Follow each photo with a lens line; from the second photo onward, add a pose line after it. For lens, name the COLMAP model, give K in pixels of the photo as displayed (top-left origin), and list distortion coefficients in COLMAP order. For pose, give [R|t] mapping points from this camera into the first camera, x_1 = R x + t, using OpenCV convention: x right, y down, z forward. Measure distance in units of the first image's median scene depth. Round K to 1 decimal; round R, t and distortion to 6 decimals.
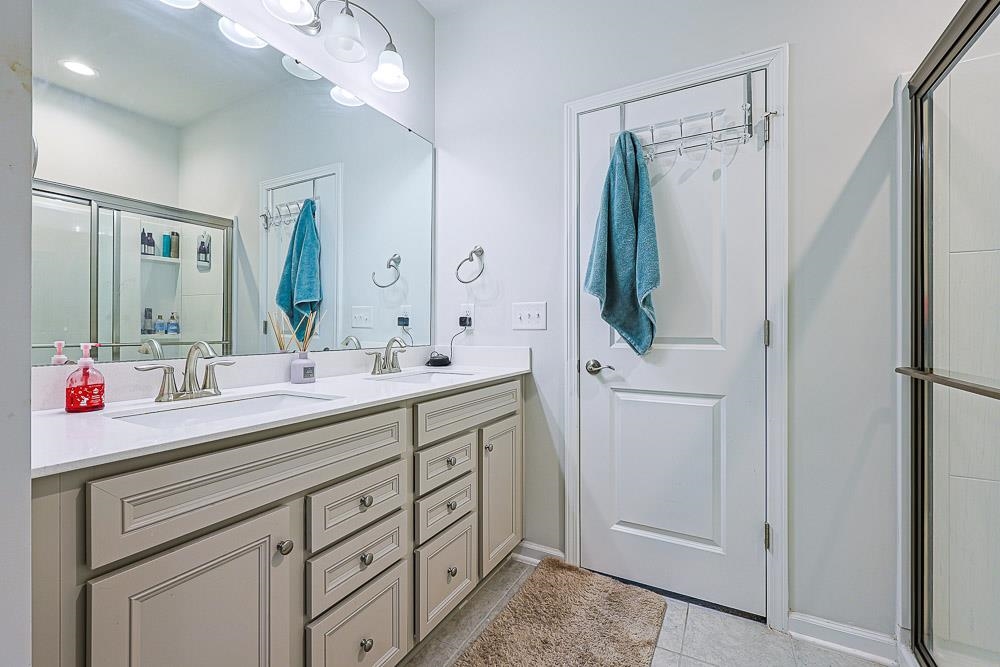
lens RADIAL K [[426.4, 0, 497.4], [0, 426.4, 327.6], [0, 0, 1]] dist [0.012401, -0.000319]
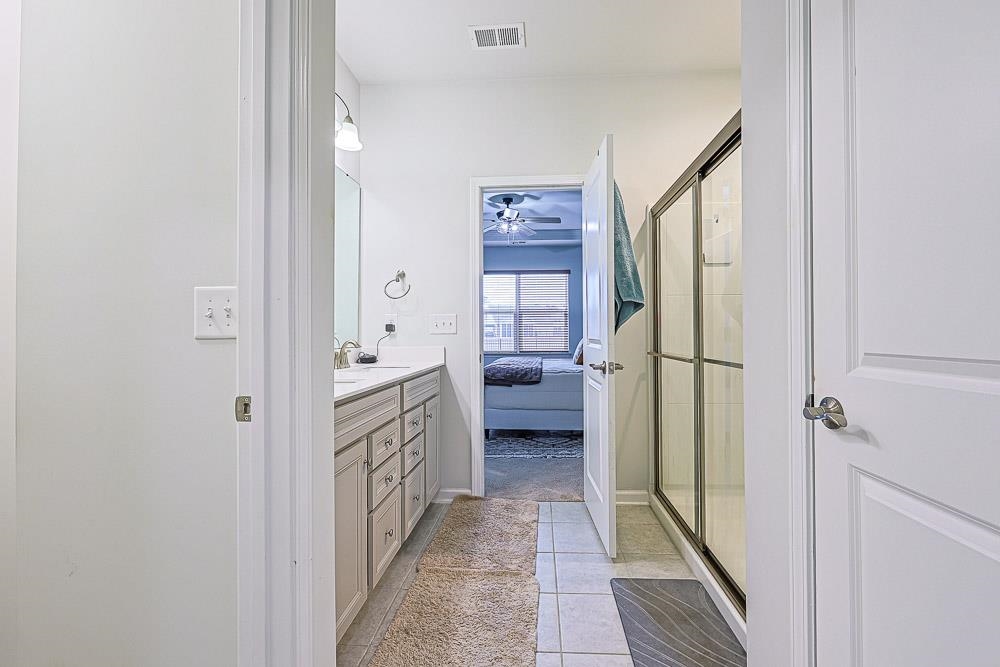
lens RADIAL K [[426.4, 0, 505.0], [0, 426.4, 330.5], [0, 0, 1]] dist [0.012401, -0.000319]
pose [[0.910810, 0.000543, 0.412825, -0.358094], [0.003604, 0.999951, -0.009267, 0.008098], [-0.412810, 0.009929, 0.910763, -0.384278]]
